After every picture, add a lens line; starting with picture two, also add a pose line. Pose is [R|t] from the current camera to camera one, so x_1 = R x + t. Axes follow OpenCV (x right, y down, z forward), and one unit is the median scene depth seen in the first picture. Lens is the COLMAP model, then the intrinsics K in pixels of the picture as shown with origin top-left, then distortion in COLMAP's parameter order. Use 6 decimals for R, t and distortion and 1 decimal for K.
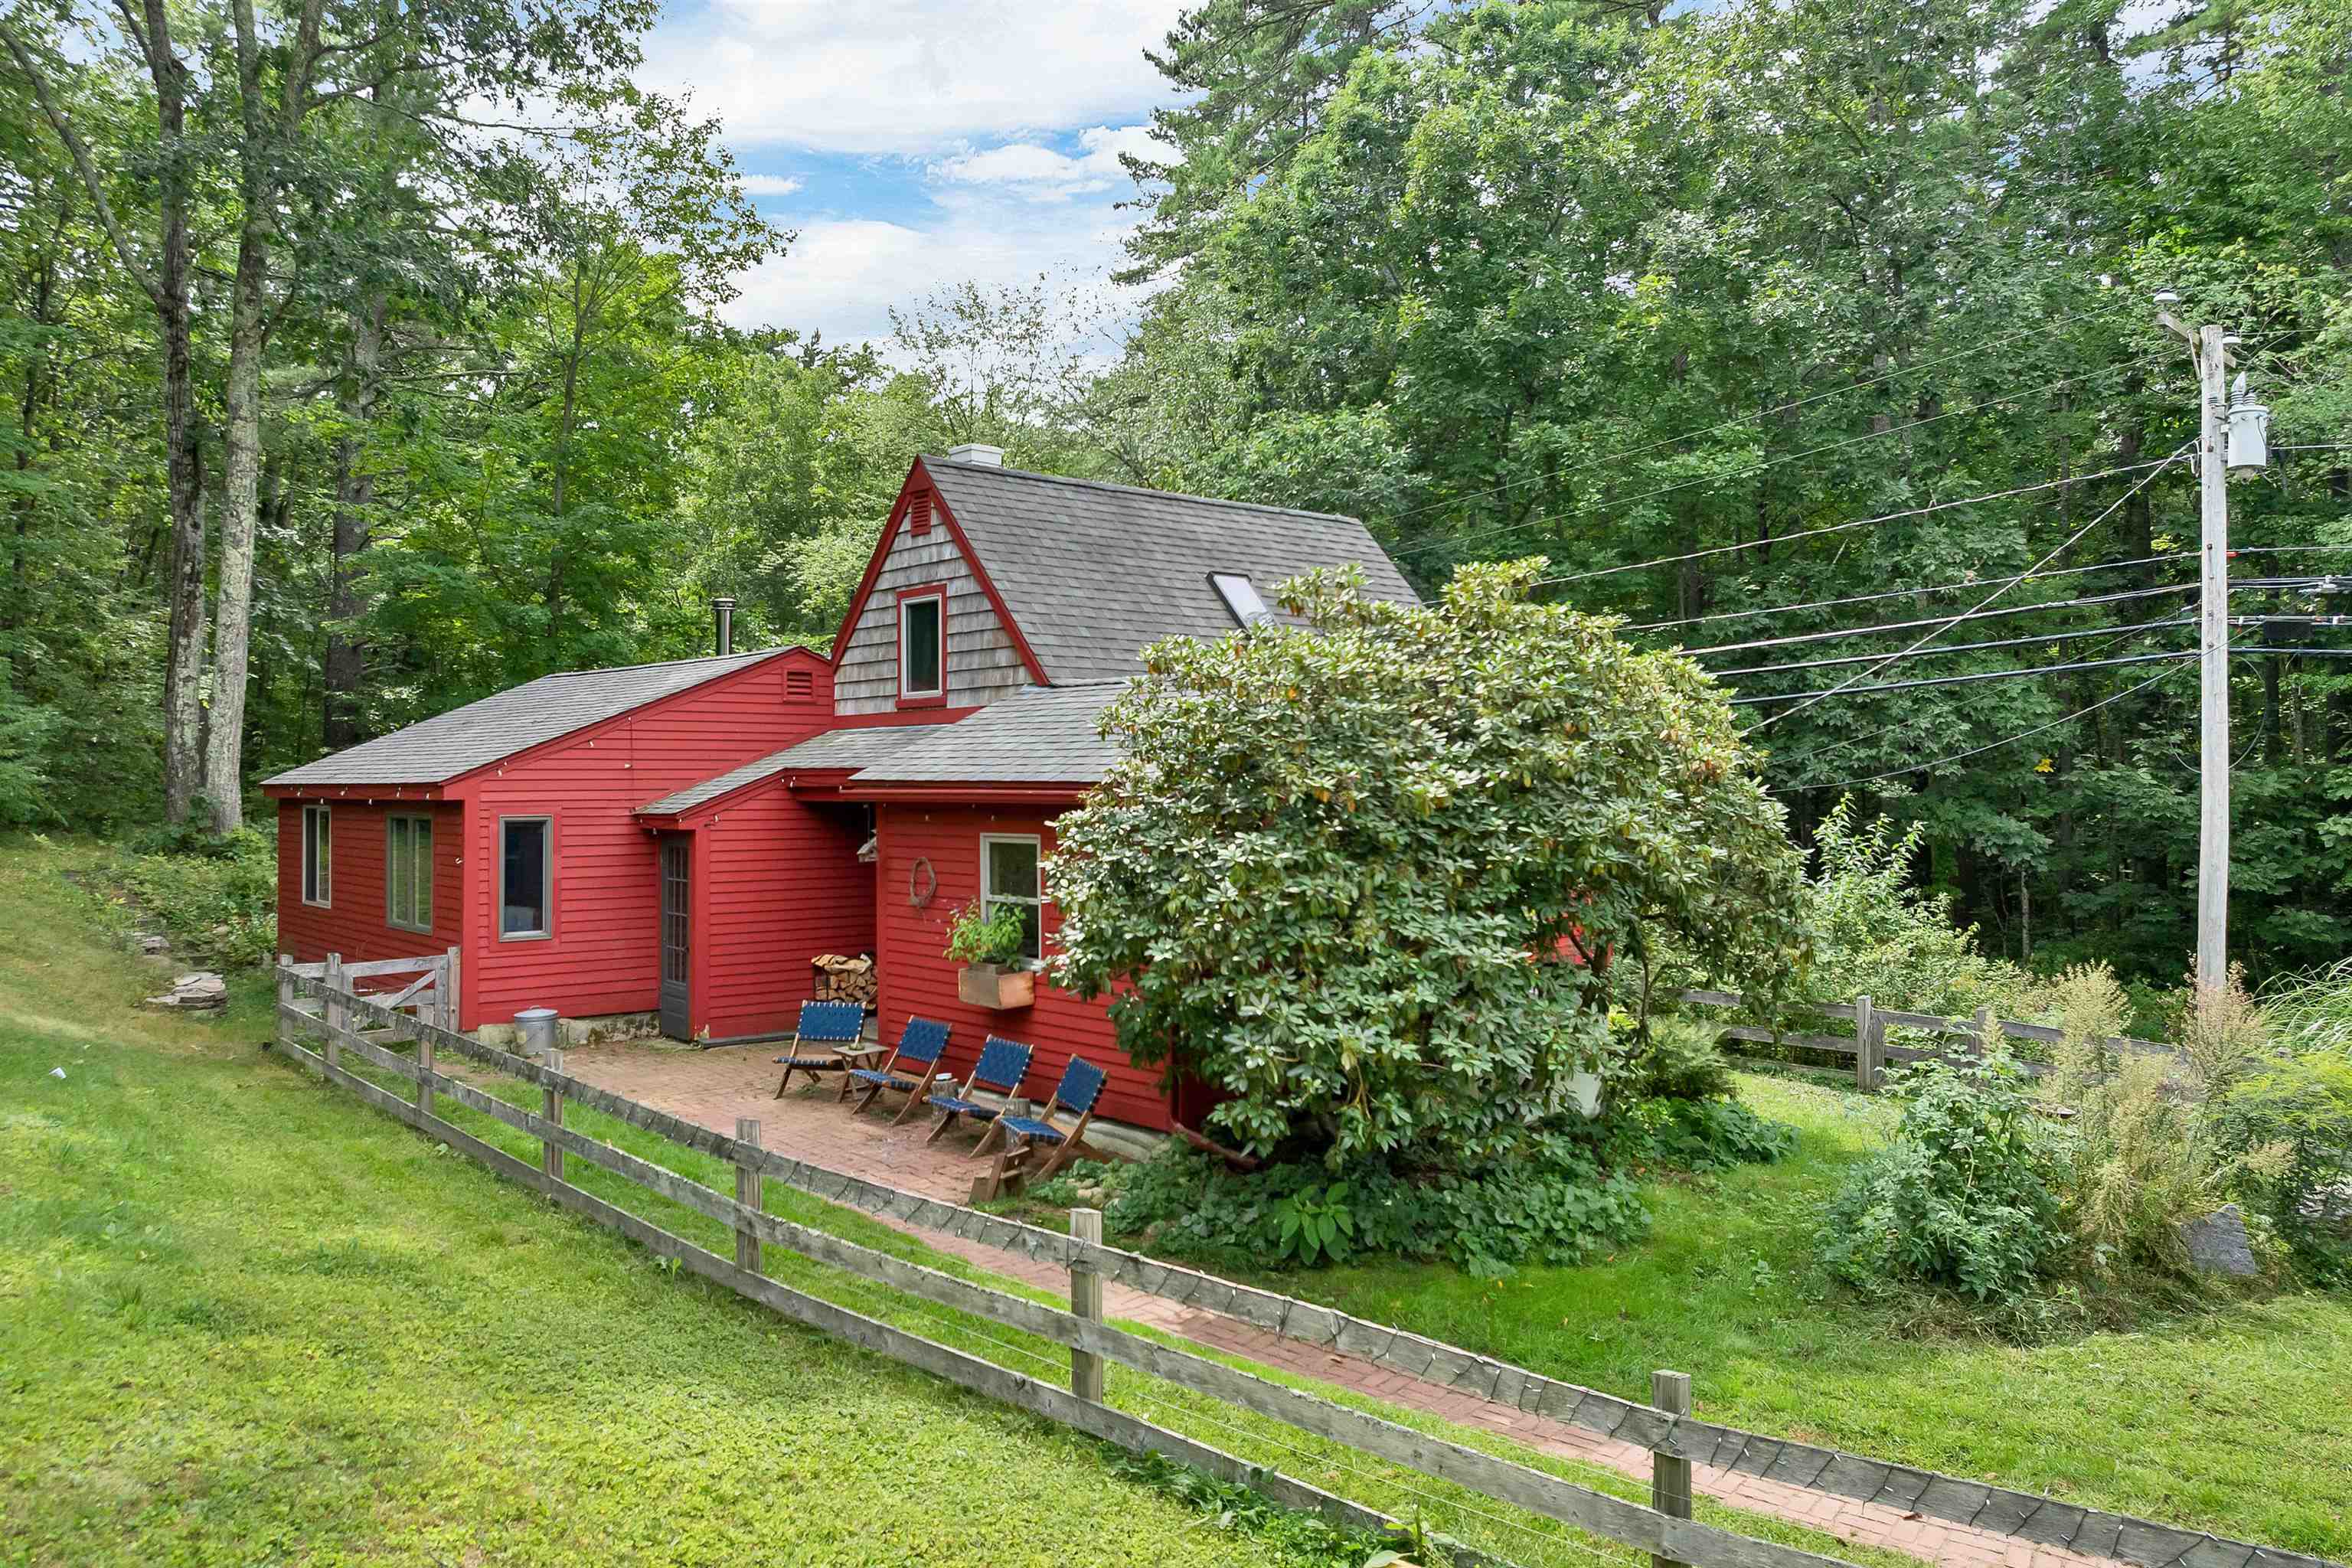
lens RADIAL K [[1640.9, 0, 1176.0], [0, 1640.9, 784.0], [0, 0, 1]] dist [-0.066186, -0.002512]
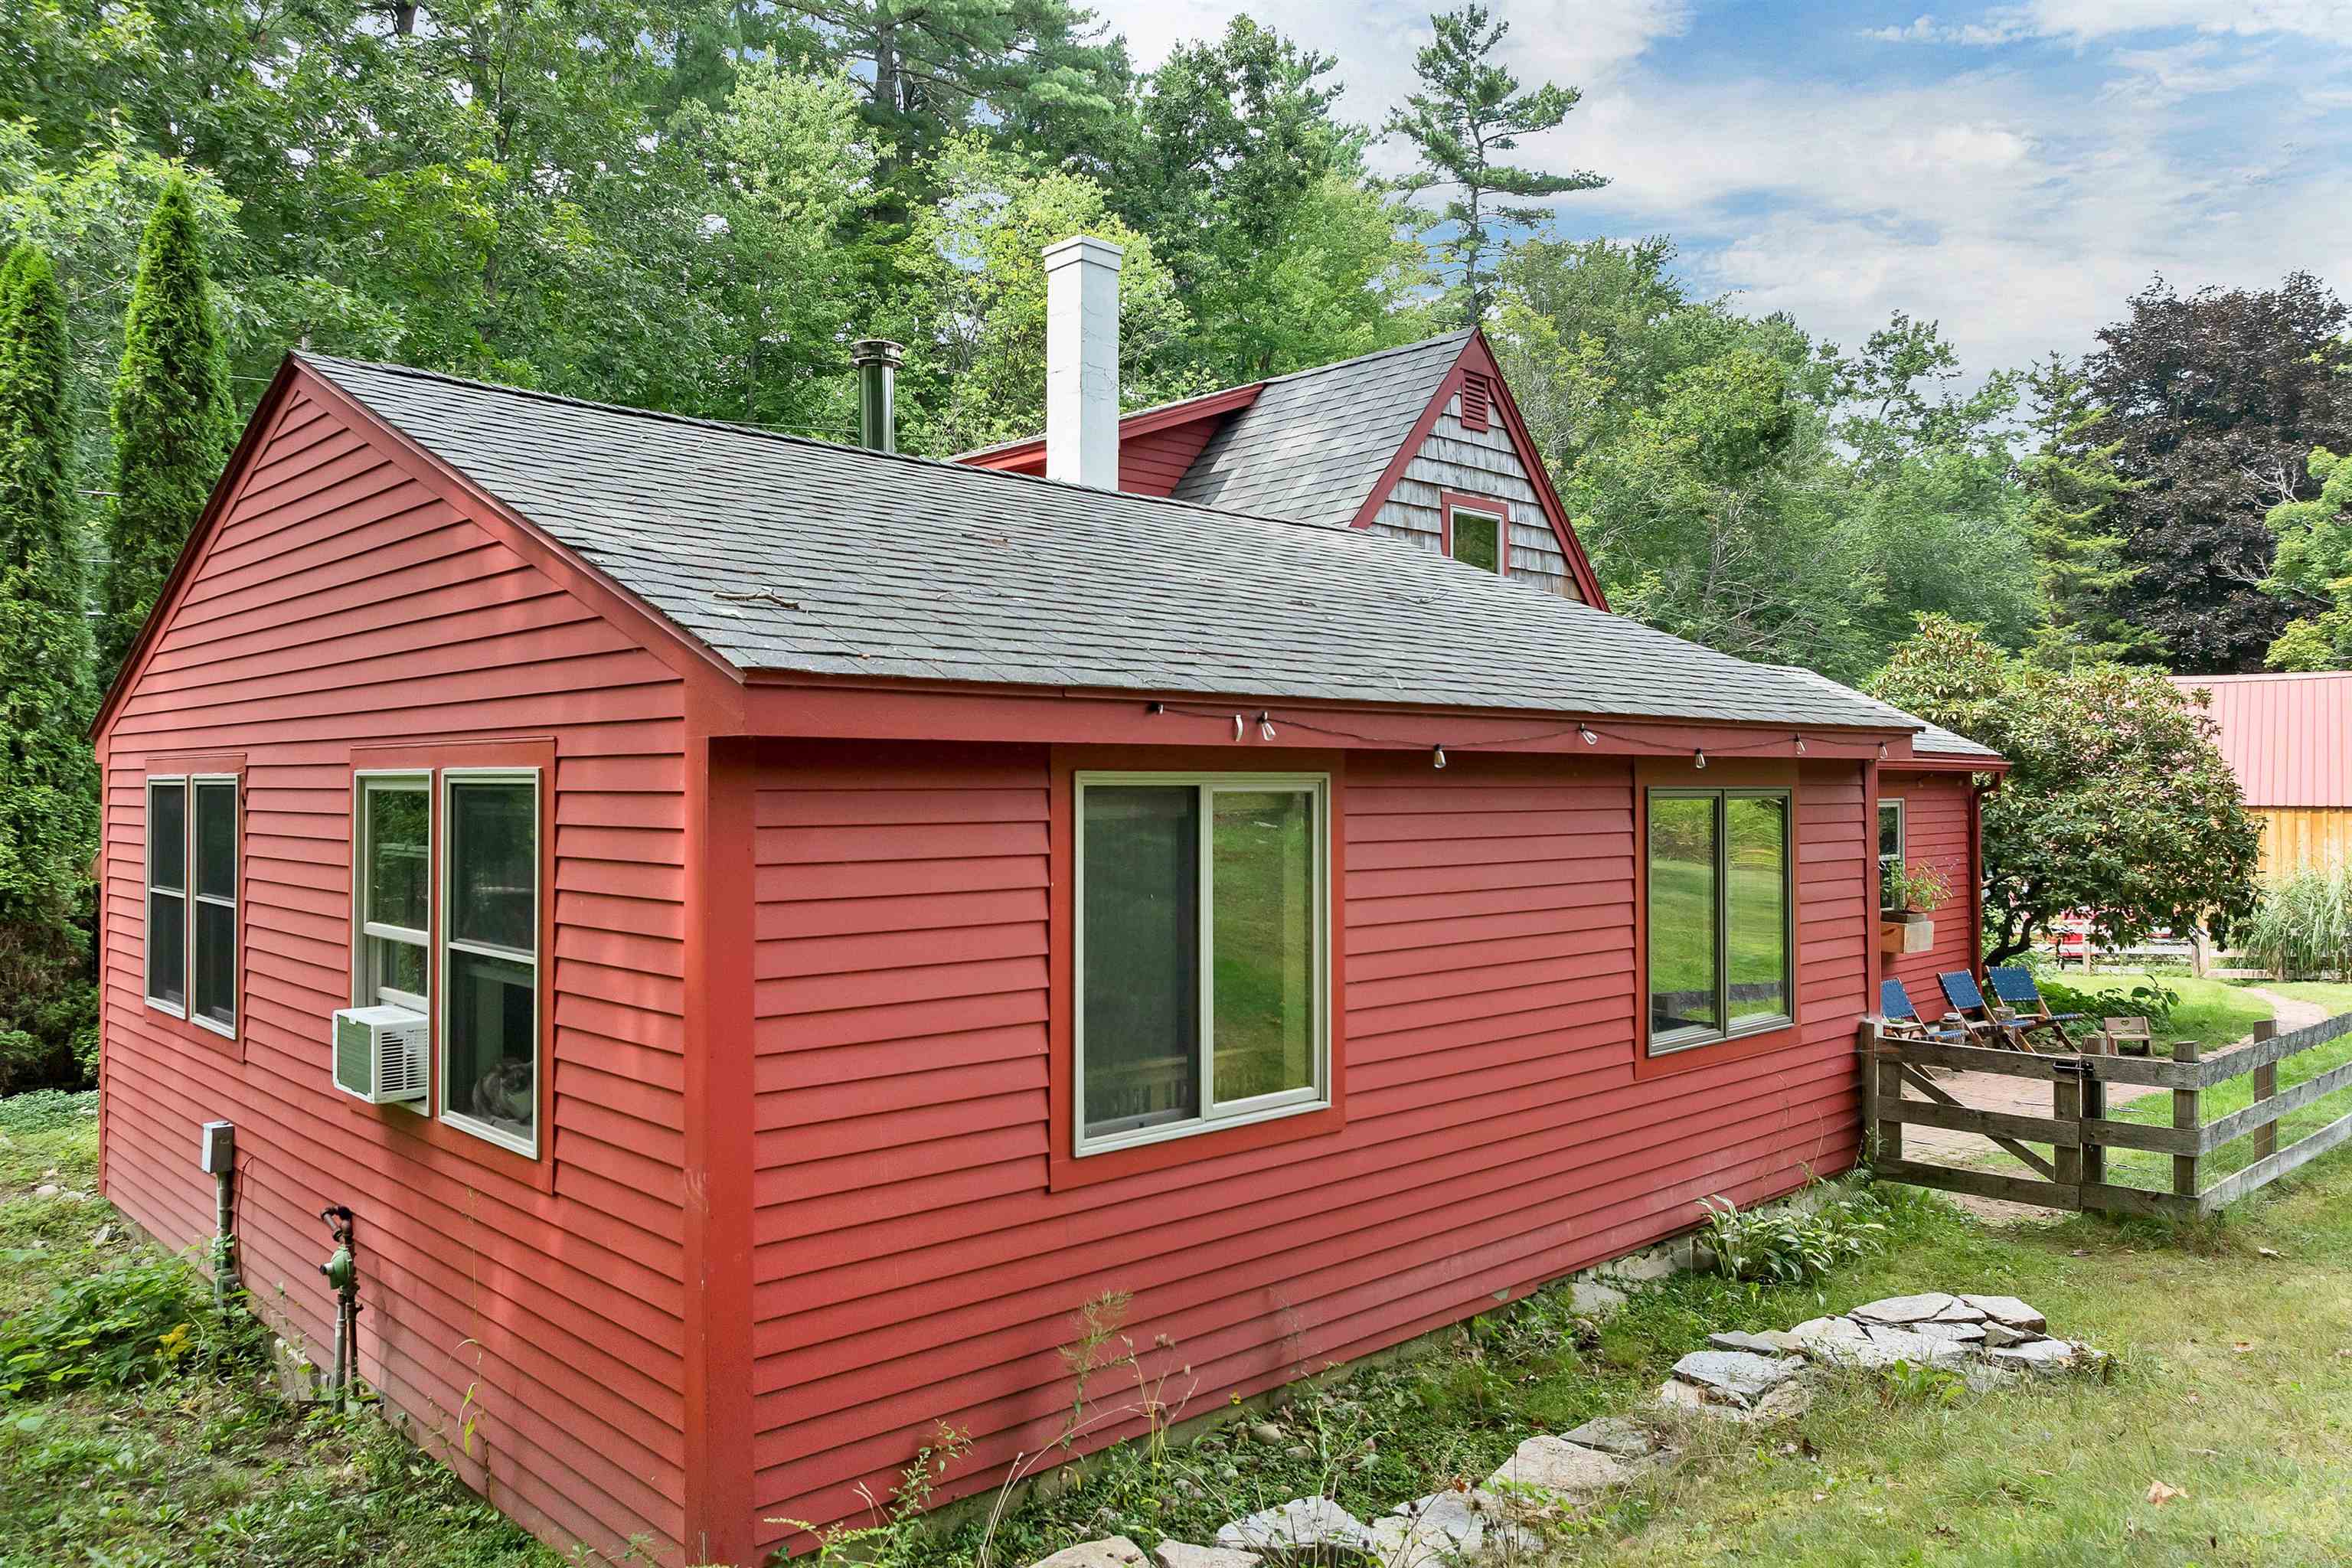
lens RADIAL K [[1640.9, 0, 1176.0], [0, 1640.9, 784.0], [0, 0, 1]] dist [-0.066186, -0.002512]
pose [[-0.057658, -0.011764, 0.998267, -0.938644], [0.001254, 0.999929, 0.011856, 0.007154], [-0.998336, 0.001935, -0.057640, 1.202662]]
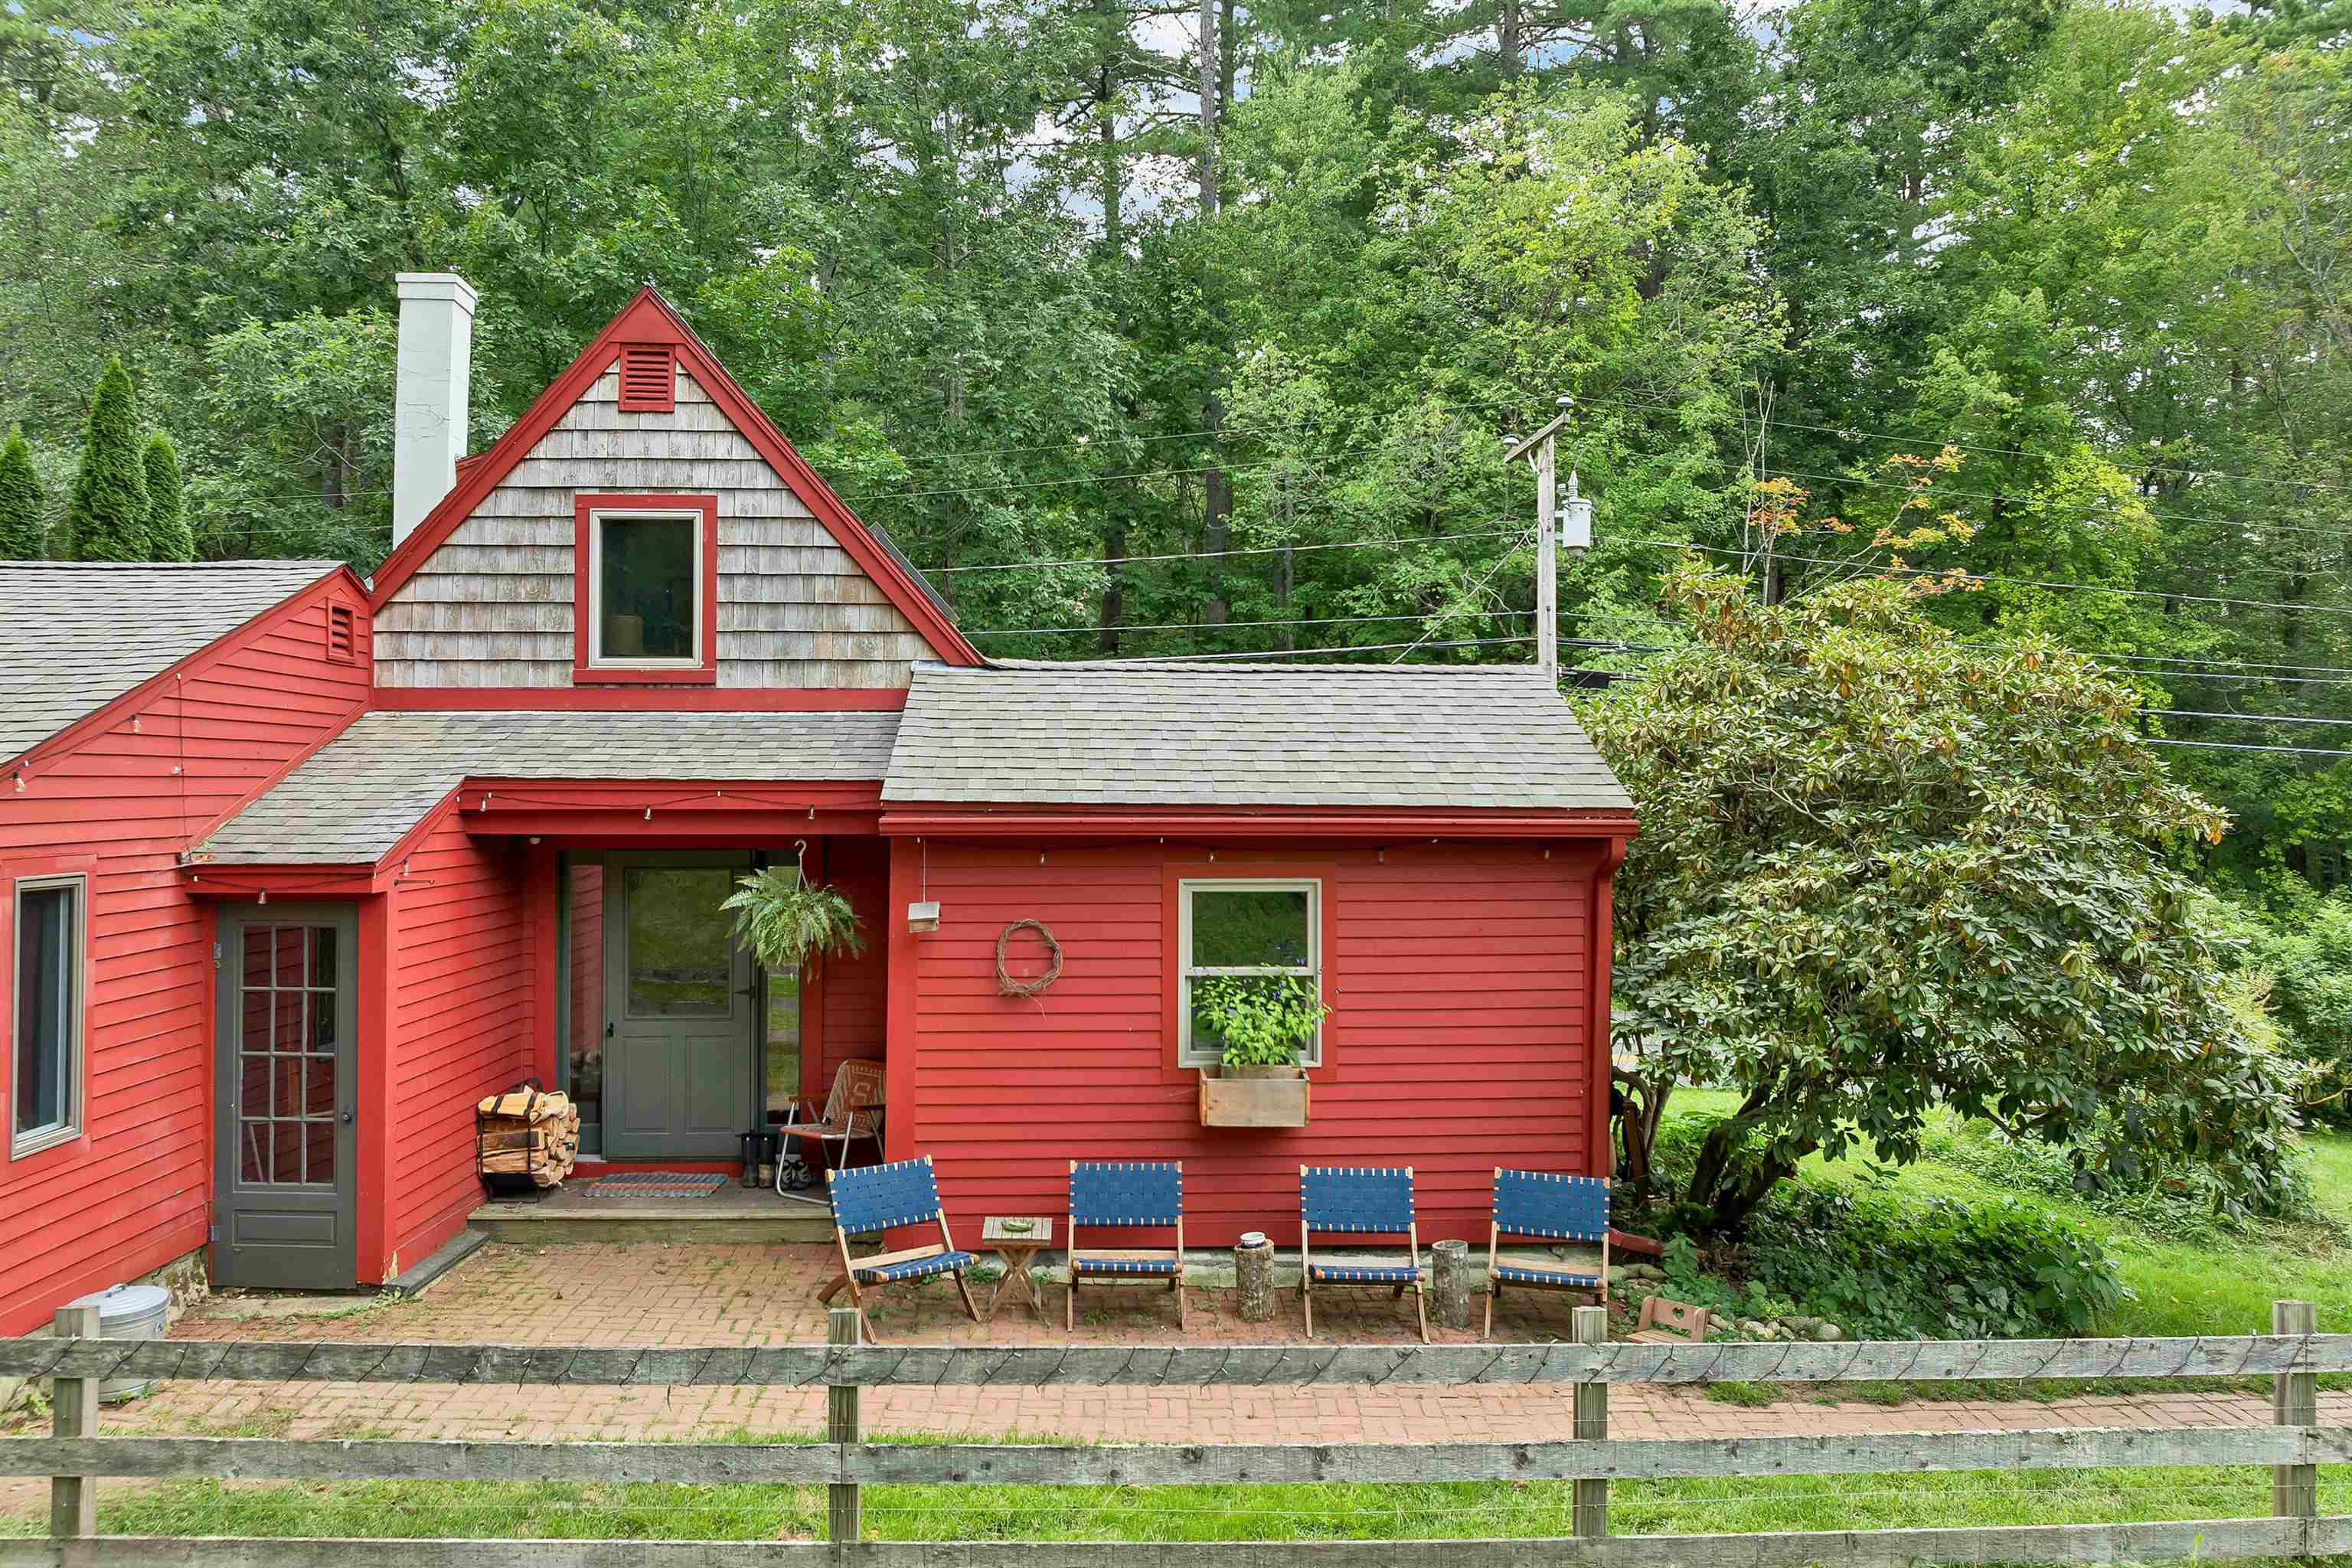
lens RADIAL K [[1640.9, 0, 1176.0], [0, 1640.9, 784.0], [0, 0, 1]] dist [-0.066186, -0.002512]
pose [[0.624837, 0.007904, 0.780715, -0.525272], [-0.003899, 0.999968, -0.007004, -0.004251], [-0.780746, 0.001332, 0.624848, 0.450611]]
